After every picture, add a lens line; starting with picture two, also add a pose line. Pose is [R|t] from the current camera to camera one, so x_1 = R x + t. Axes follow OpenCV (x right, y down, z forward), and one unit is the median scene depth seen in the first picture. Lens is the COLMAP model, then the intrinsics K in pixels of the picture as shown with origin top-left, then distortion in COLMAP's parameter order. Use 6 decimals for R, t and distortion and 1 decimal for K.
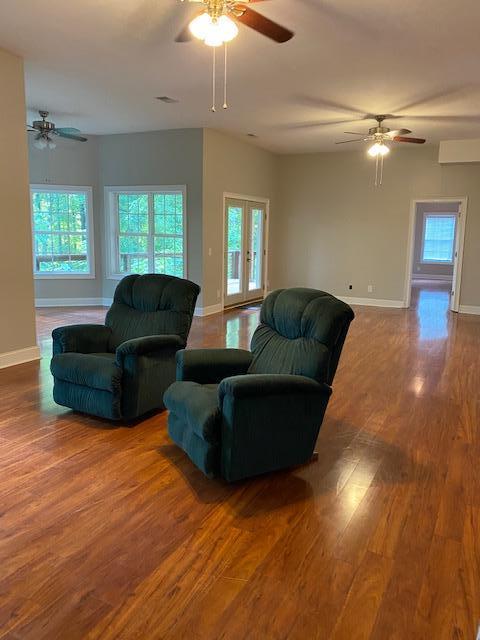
lens RADIAL K [[490.4, 0, 243.2], [0, 490.4, 318.2], [0, 0, 1]] dist [0.030300, -0.035155]
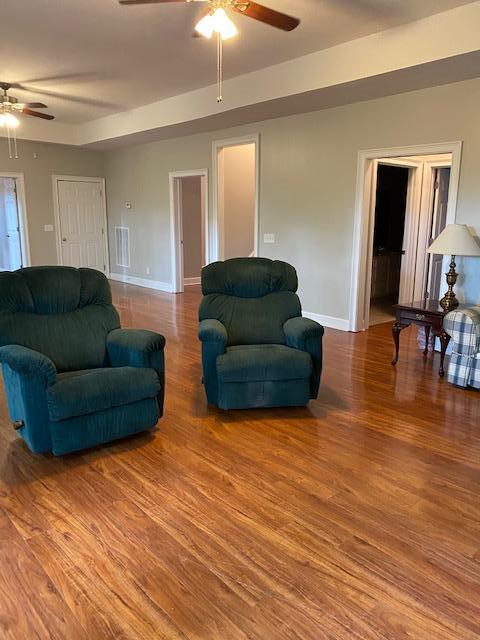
lens RADIAL K [[490.4, 0, 243.2], [0, 490.4, 318.2], [0, 0, 1]] dist [0.030300, -0.035155]
pose [[0.362873, -0.217341, 0.906138, -1.083483], [0.162210, 0.972306, 0.168252, -0.122420], [-0.917611, 0.085931, 0.388079, 0.545227]]
